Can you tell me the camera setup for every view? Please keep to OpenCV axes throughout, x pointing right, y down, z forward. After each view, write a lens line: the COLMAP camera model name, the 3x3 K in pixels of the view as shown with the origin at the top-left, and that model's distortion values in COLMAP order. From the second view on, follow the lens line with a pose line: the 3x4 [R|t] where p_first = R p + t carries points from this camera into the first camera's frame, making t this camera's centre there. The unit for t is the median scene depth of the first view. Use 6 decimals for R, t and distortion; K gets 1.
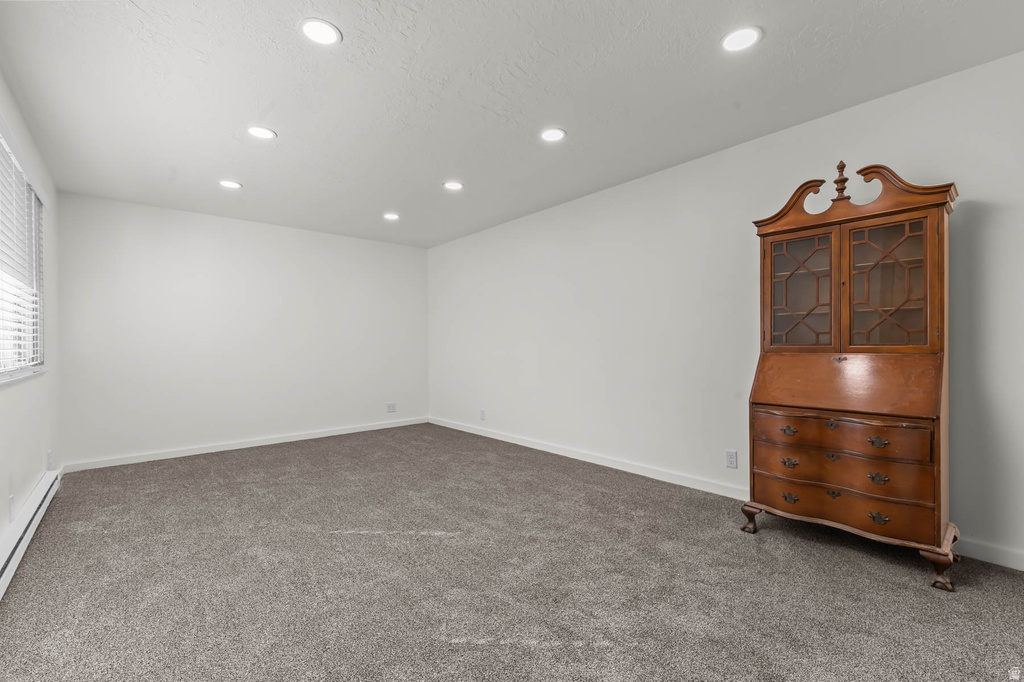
lens RADIAL K [[442.0, 0, 515.2], [0, 442.0, 346.7], [0, 0, 1]] dist [0.004281, 0.000067]
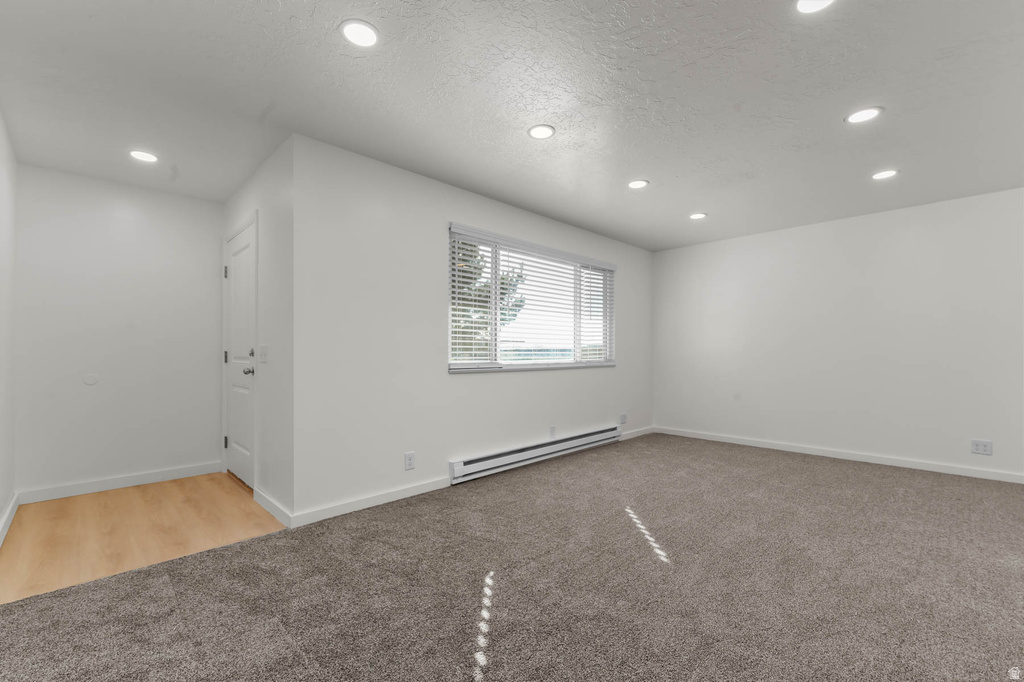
lens RADIAL K [[442.0, 0, 516.6], [0, 442.0, 336.7], [0, 0, 1]] dist [0.004281, 0.000067]
pose [[0.068046, -0.024346, -0.997385, 0.551770], [-0.005340, 0.999679, -0.024766, -0.007673], [0.997668, 0.007011, 0.067895, 0.465488]]
